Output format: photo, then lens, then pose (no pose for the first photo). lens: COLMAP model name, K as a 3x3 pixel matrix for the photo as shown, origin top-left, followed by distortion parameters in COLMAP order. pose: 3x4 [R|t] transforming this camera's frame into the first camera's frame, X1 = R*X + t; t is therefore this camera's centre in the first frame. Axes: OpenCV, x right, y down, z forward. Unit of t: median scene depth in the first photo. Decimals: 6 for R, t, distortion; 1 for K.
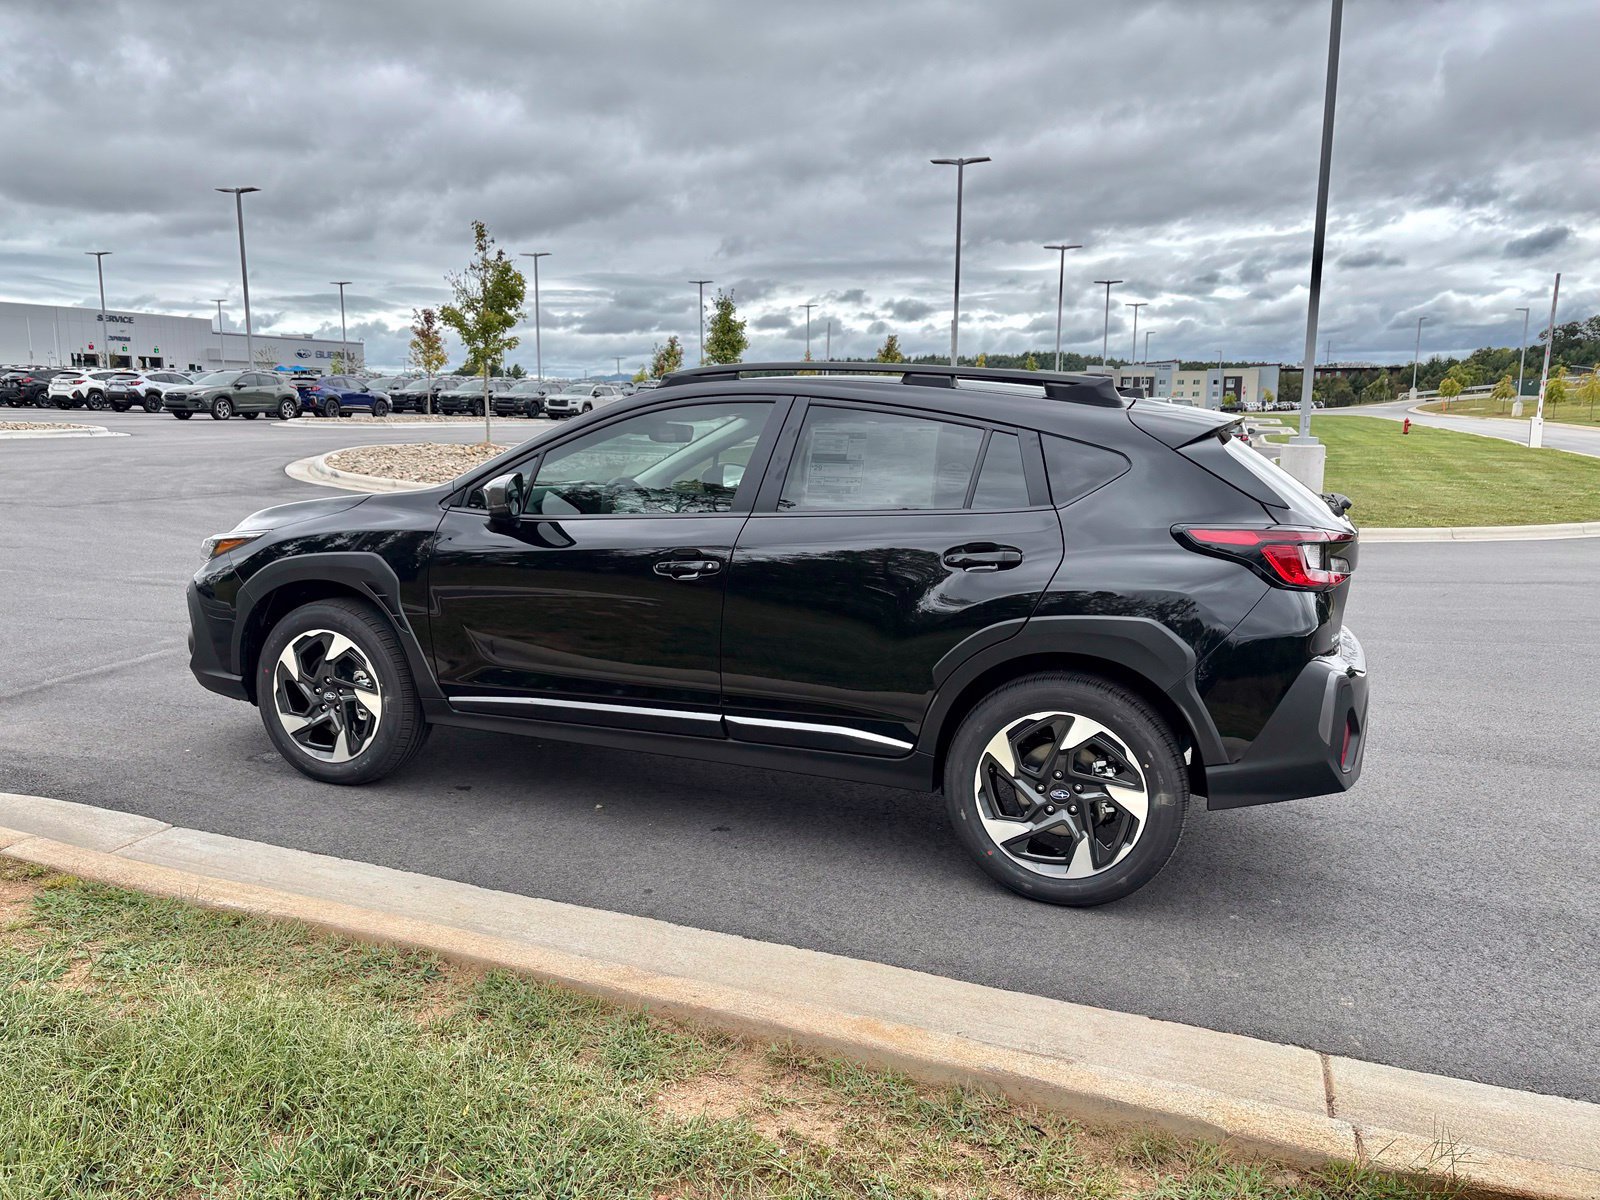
lens RADIAL K [[1211.7, 0, 800.0], [0, 1211.7, 600.0], [0, 0, 1]] dist [0.055394, -0.055382]
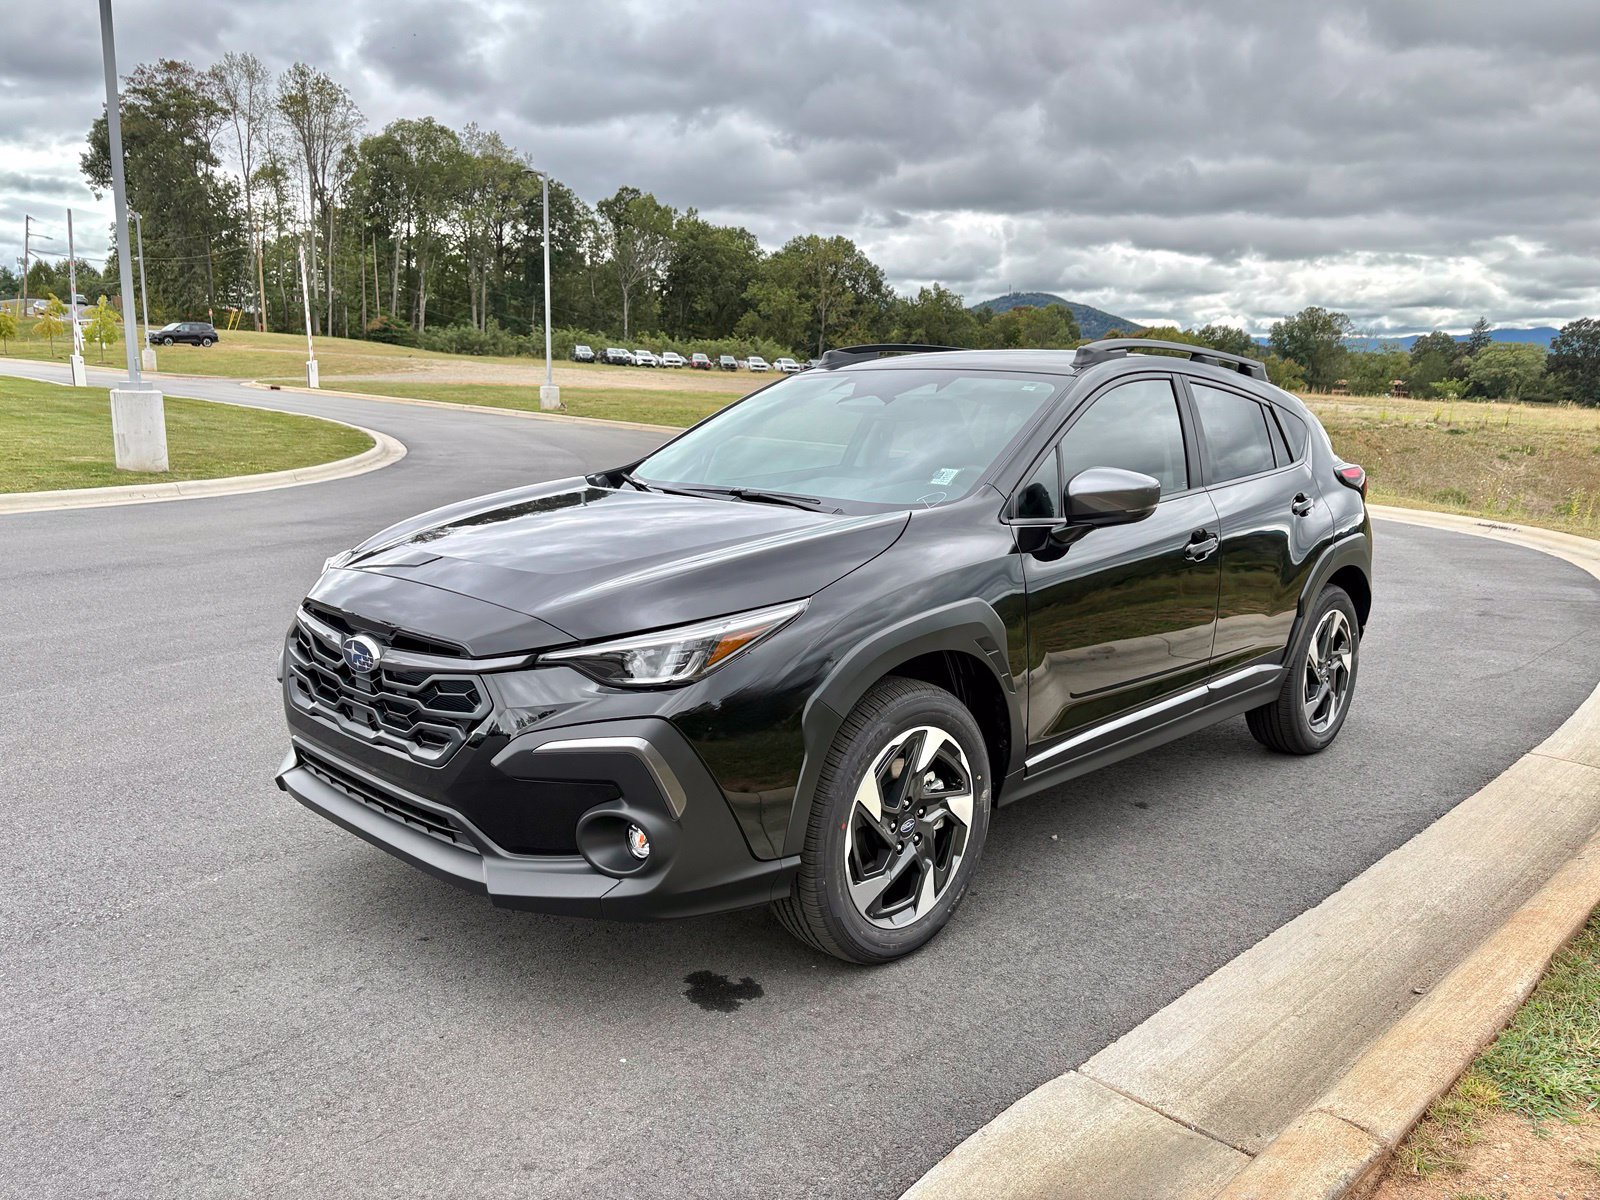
lens RADIAL K [[1211.7, 0, 800.0], [0, 1211.7, 600.0], [0, 0, 1]] dist [0.055394, -0.055382]
pose [[0.386759, -0.171163, 0.906157, -0.205966], [0.123482, 0.983387, 0.133047, -0.028785], [-0.913876, 0.060437, 0.401470, 0.163018]]
